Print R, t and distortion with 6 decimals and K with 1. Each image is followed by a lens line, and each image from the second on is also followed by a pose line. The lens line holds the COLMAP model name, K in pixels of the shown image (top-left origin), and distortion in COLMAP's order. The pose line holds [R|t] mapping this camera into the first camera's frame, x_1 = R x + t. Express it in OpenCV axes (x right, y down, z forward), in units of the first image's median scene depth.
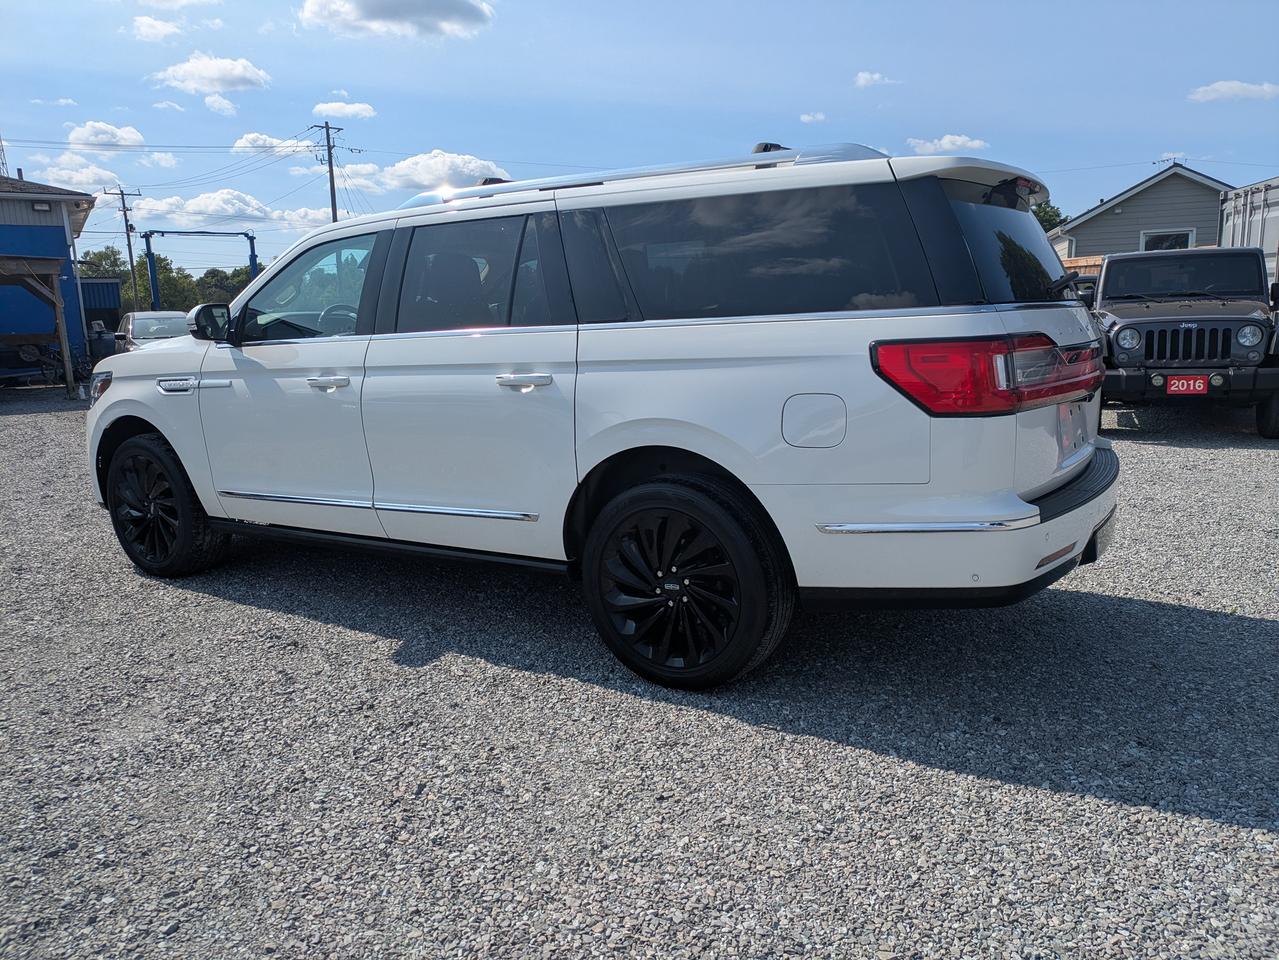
lens RADIAL K [[940.1, 0, 636.3], [0, 940.1, 484.8], [0, 0, 1]] dist [0.030527, -0.000193]
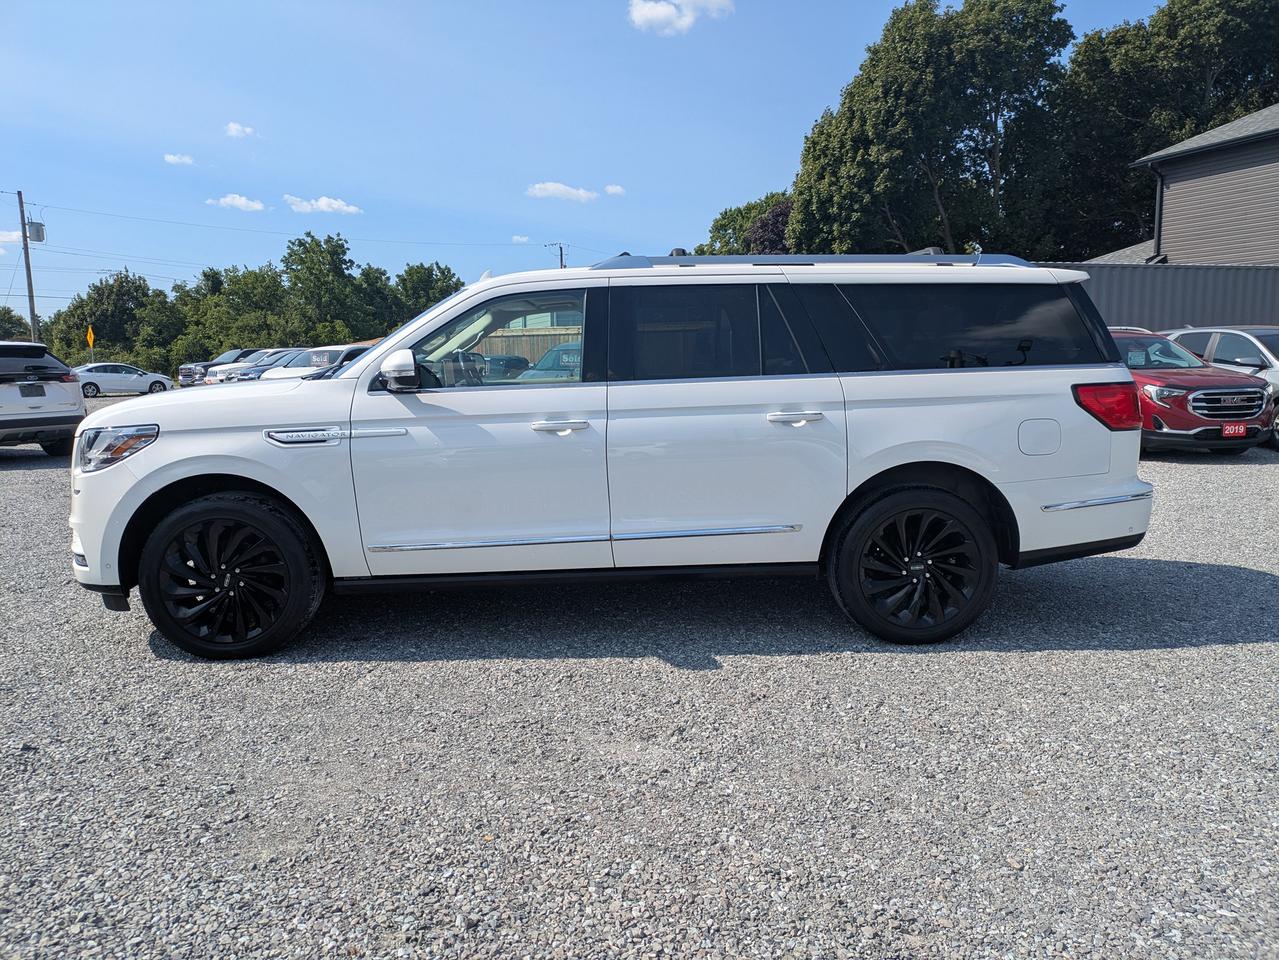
lens RADIAL K [[940.1, 0, 631.5], [0, 940.1, 485.9], [0, 0, 1]] dist [0.030527, -0.000193]
pose [[0.823059, -0.057031, 0.565085, -0.873703], [0.089780, 0.995501, -0.030296, -0.002422], [-0.560814, 0.075669, 0.824476, 0.091818]]
